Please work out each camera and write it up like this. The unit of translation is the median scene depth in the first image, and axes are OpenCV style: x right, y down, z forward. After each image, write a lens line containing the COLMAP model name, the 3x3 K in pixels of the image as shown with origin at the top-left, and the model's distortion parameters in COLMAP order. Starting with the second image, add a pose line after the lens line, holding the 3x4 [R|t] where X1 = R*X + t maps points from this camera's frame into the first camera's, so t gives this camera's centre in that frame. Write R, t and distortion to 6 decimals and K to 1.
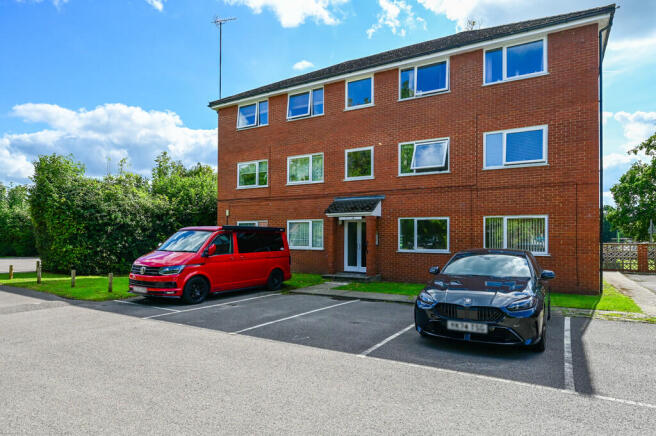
lens RADIAL K [[386.8, 0, 327.9], [0, 386.8, 232.6], [0, 0, 1]] dist [-0.000241, 0.001227]
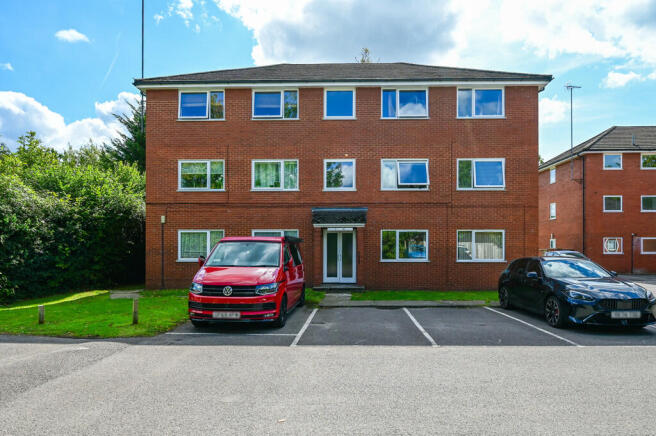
lens RADIAL K [[399.5, 0, 329.2], [0, 399.5, 247.4], [0, 0, 1]] dist [-0.000146, 0.000025]
pose [[0.873333, -0.005012, 0.487097, -0.425367], [-0.000732, 0.999932, 0.011602, -0.001939], [-0.487122, -0.010488, 0.873271, 0.102807]]
